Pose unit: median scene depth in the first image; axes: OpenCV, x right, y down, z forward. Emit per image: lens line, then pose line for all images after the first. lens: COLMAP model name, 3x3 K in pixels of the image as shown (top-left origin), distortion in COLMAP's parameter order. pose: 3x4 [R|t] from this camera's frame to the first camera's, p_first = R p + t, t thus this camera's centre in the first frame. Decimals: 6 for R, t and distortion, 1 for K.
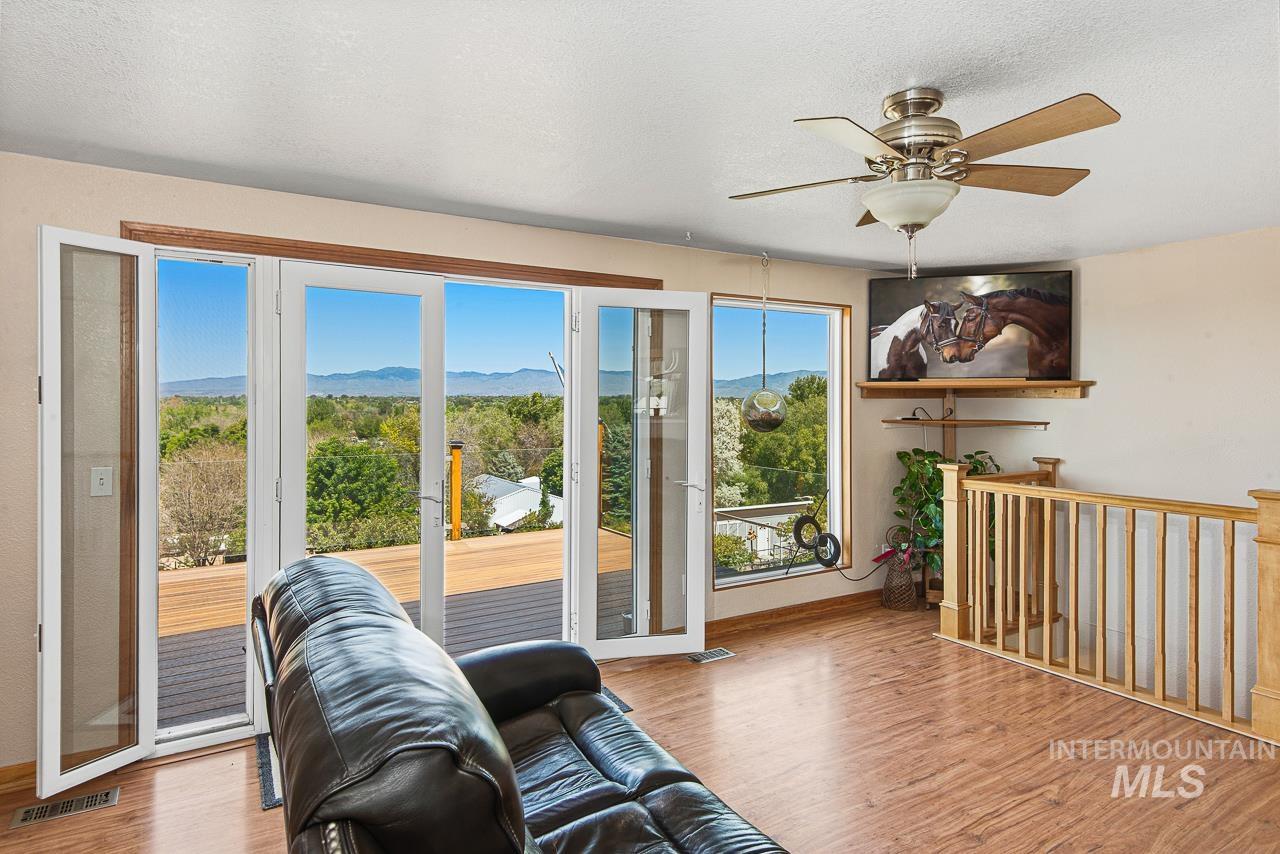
lens RADIAL K [[725.3, 0, 646.9], [0, 725.3, 410.2], [0, 0, 1]] dist [0.015269, -0.005290]
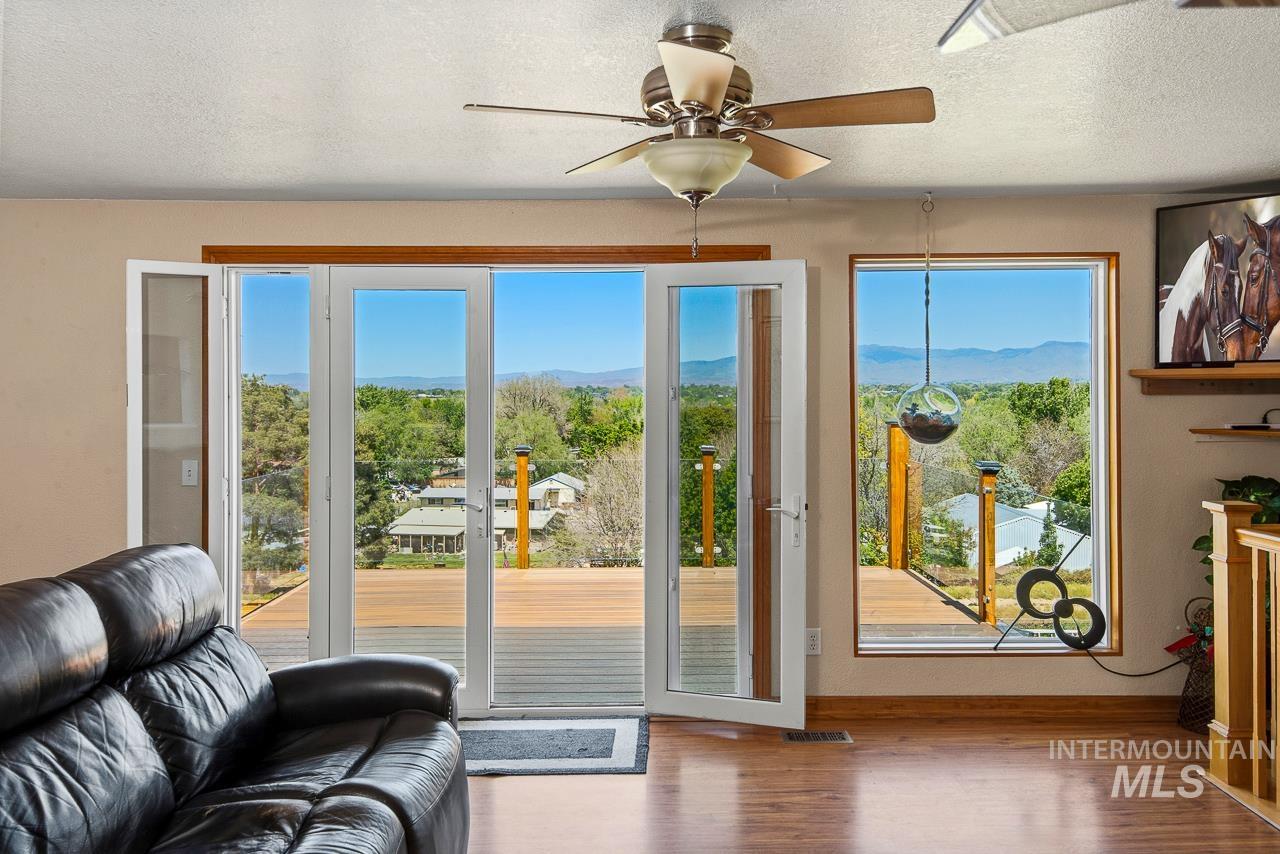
lens RADIAL K [[998.0, 0, 655.5], [0, 998.0, 392.1], [0, 0, 1]] dist [0.003492, 0.000089]
pose [[0.854716, -0.002640, -0.519089, 0.031634], [-0.002981, 0.999946, -0.009994, -0.000711], [0.519087, 0.010089, 0.854662, 0.001256]]
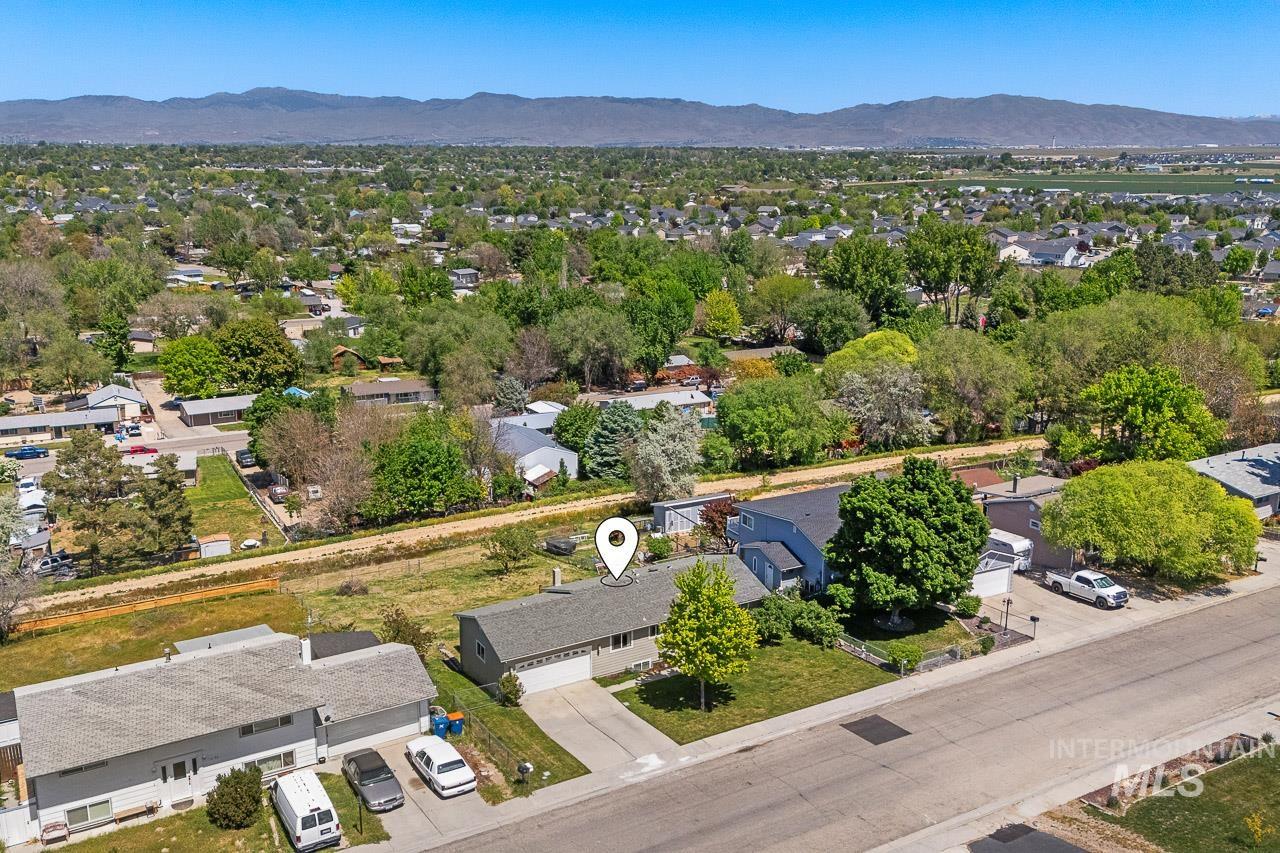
lens RADIAL K [[1160.3, 0, 654.0], [0, 1160.3, 420.0], [0, 0, 1]] dist [0.036924, -0.033542]
pose [[0.999758, 0.001484, -0.021955, 0.077649], [0.003515, 0.974140, 0.225919, -0.466127], [0.021723, -0.225942, 0.973899, -1.117200]]
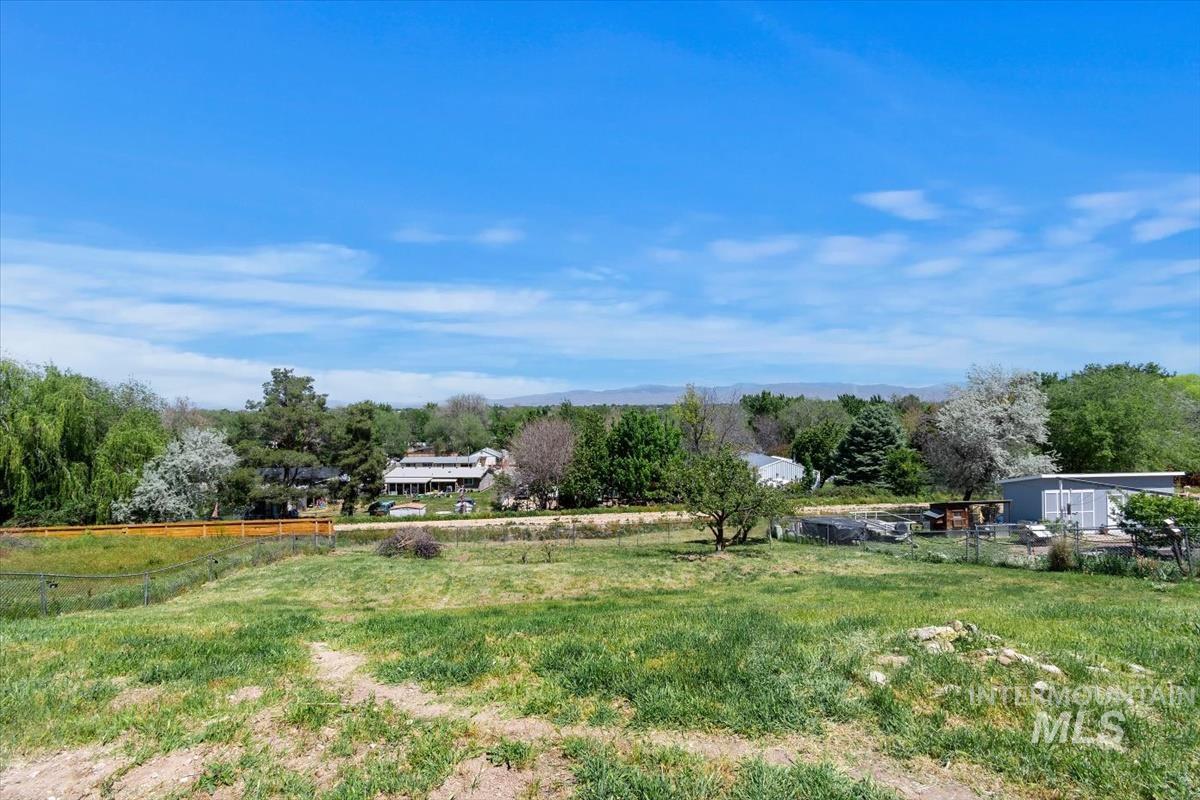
lens RADIAL K [[537.0, 0, 598.4], [0, 537.0, 401.1], [0, 0, 1]] dist [-0.003817, -0.000288]
pose [[0.913471, -0.016741, -0.406560, -0.102650], [0.005715, 0.999583, -0.028319, 0.043771], [0.406864, 0.023545, 0.913185, 0.123227]]
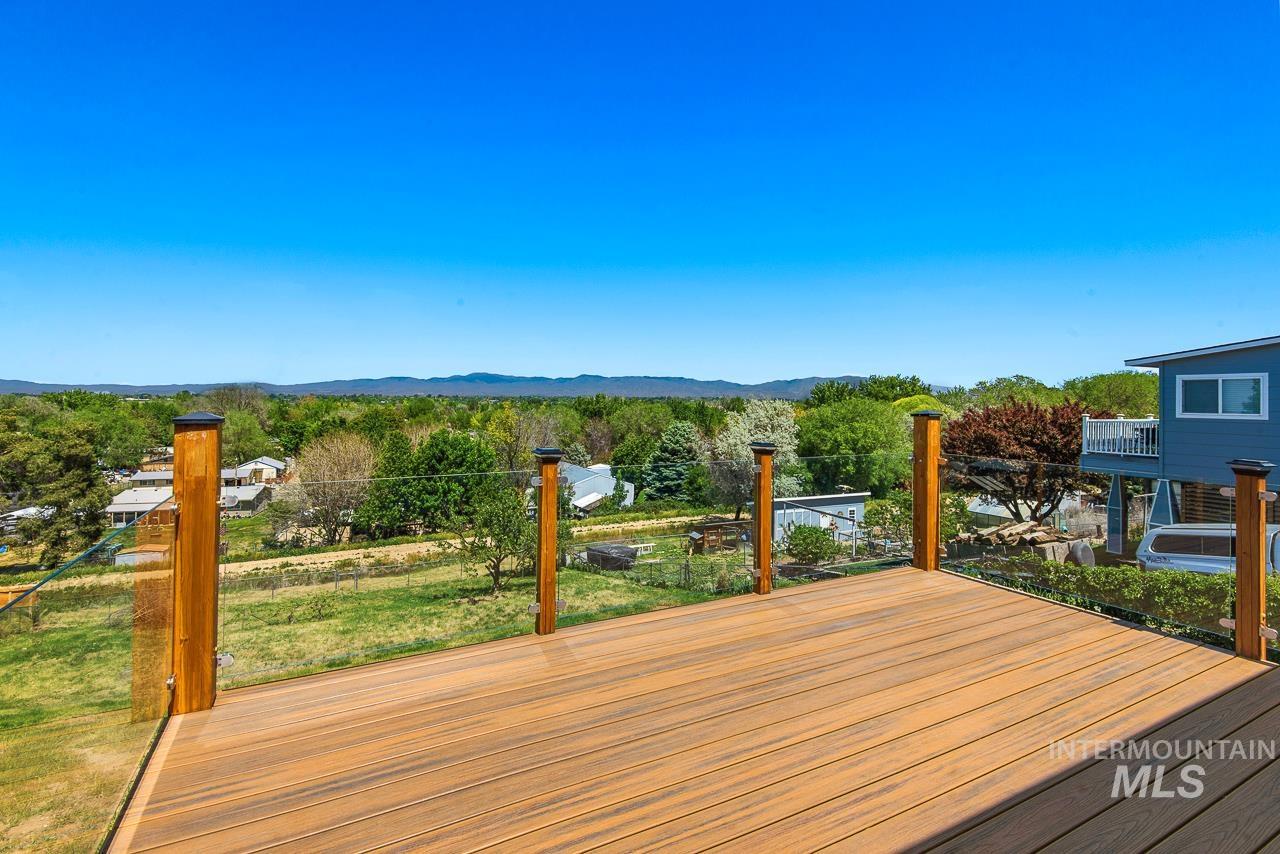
lens RADIAL K [[593.8, 0, 644.0], [0, 593.8, 386.5], [0, 0, 1]] dist [0.012693, -0.009752]
pose [[0.998021, 0.007168, -0.062464, -0.043776], [-0.009511, 0.999259, -0.037291, 0.001348], [0.062150, 0.037811, 0.997350, 0.054272]]
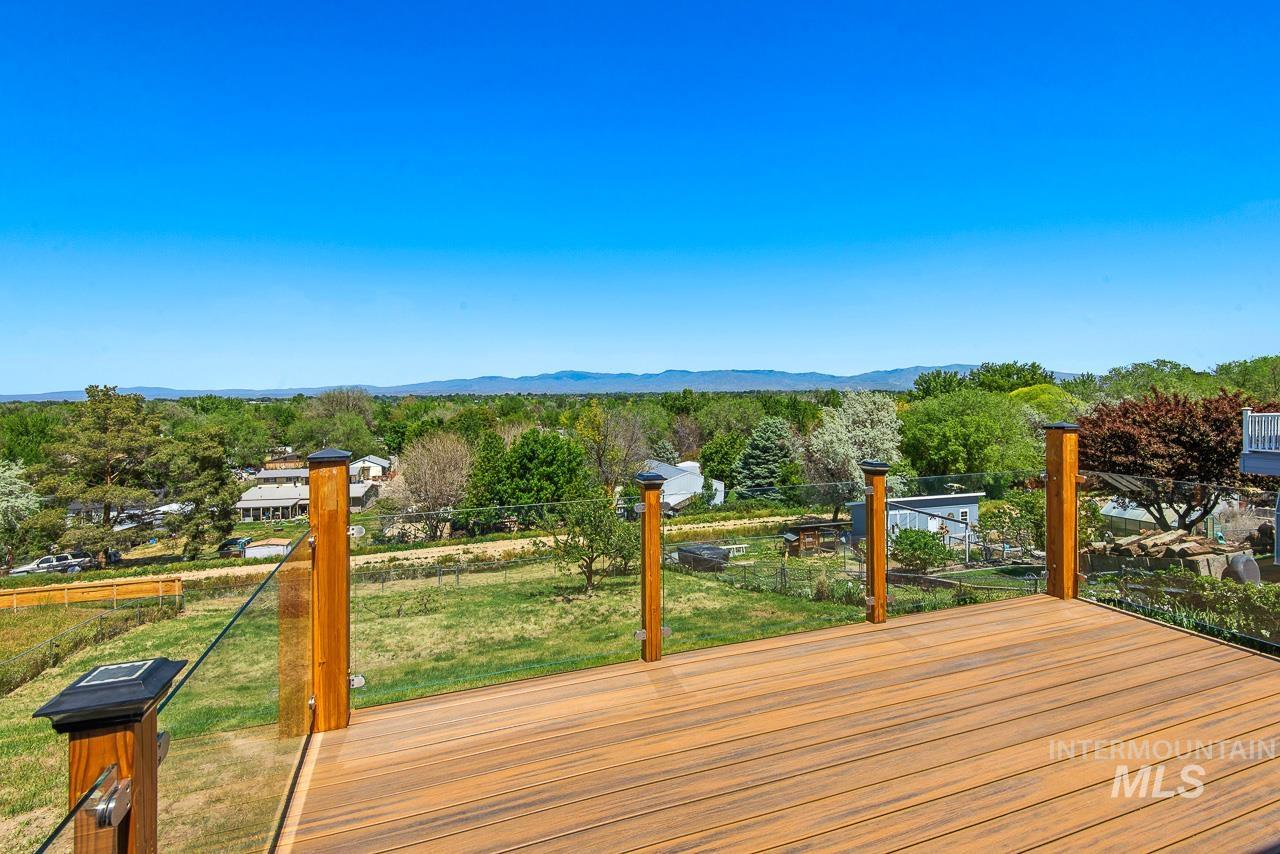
lens RADIAL K [[607.8, 0, 650.5], [0, 607.8, 392.4], [0, 0, 1]] dist [0.015470, -0.011098]
pose [[0.980770, -0.010323, -0.194895, -0.045013], [0.006758, 0.999798, -0.018950, -0.001033], [0.195052, 0.017268, 0.980641, 0.054225]]
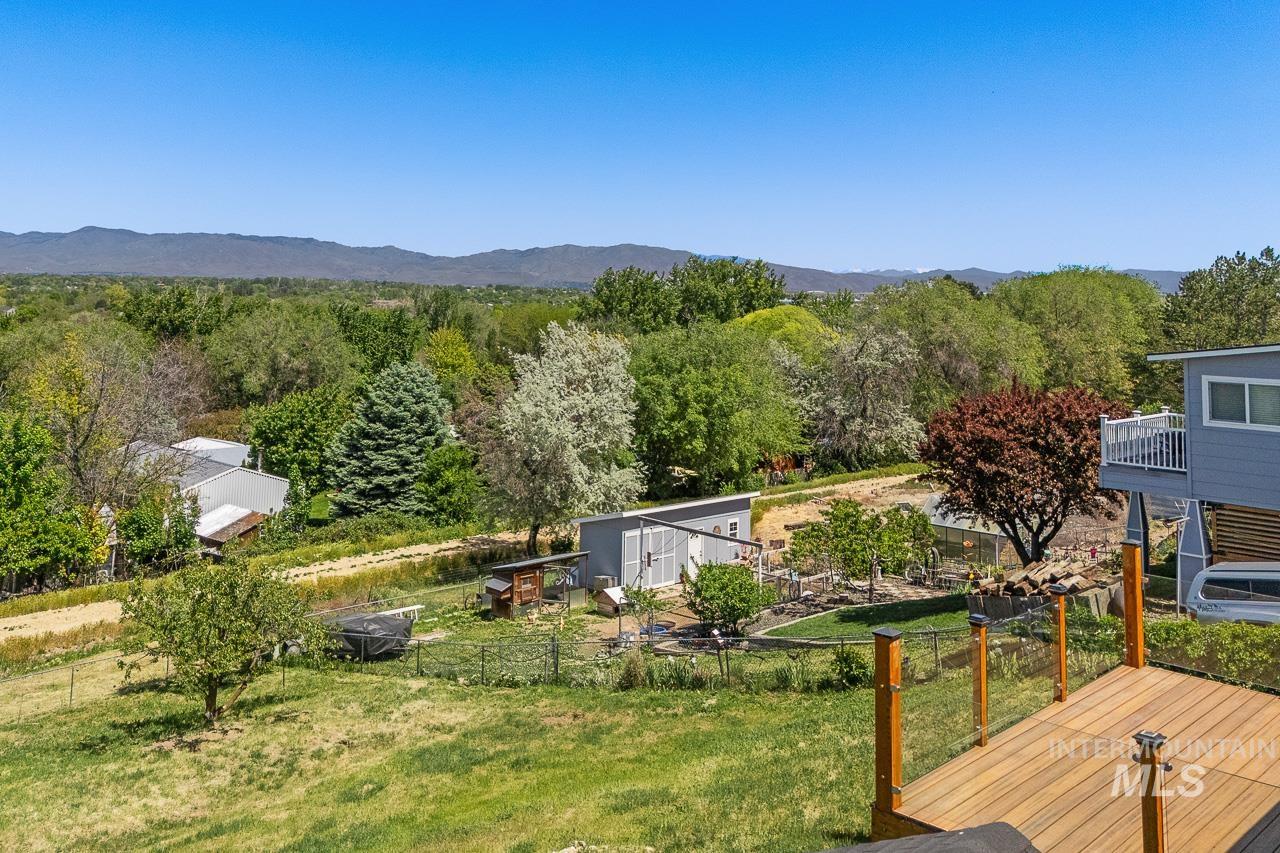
lens RADIAL K [[1160.3, 0, 630.3], [0, 1160.3, 217.1], [0, 0, 1]] dist [0.036924, -0.033542]
pose [[0.962839, 0.037424, 0.267470, -0.144819], [-0.017106, 0.996815, -0.077894, -0.034568], [-0.269533, 0.070424, 0.960413, -0.029682]]
